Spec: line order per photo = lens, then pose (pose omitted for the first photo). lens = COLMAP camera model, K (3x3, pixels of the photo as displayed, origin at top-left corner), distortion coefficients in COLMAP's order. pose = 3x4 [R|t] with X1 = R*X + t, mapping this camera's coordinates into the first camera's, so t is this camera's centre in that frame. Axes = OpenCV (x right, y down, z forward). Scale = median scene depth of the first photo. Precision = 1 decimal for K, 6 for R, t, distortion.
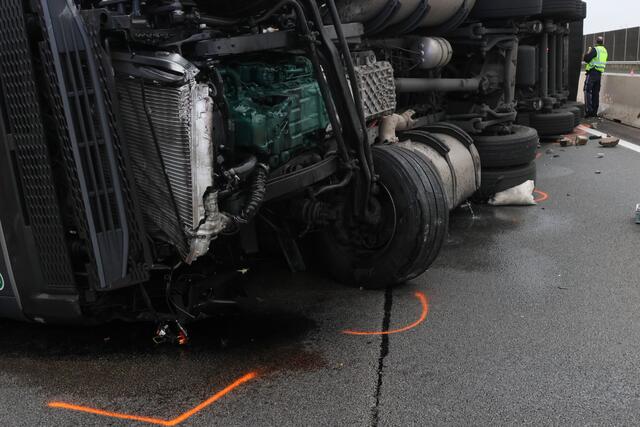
lens RADIAL K [[719.7, 0, 320.0], [0, 719.7, 213.5], [0, 0, 1]] dist [0.014137, 0.014765]
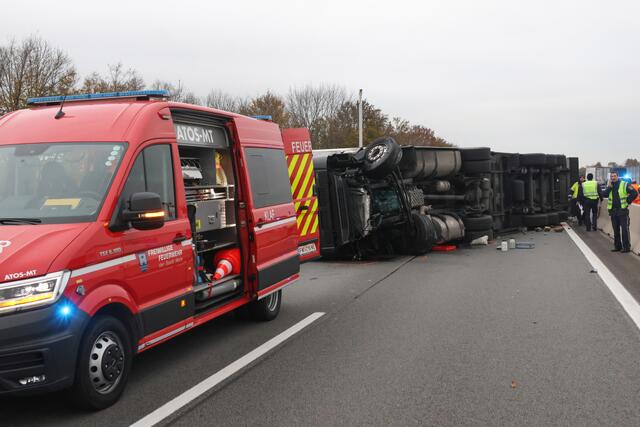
lens RADIAL K [[719.7, 0, 320.0], [0, 719.7, 213.5], [0, 0, 1]] dist [0.014137, 0.014765]
pose [[0.987260, 0.011840, -0.158677, 0.188566], [-0.037766, 0.986168, -0.161387, 0.502717], [0.154571, 0.165324, 0.974051, -2.549441]]
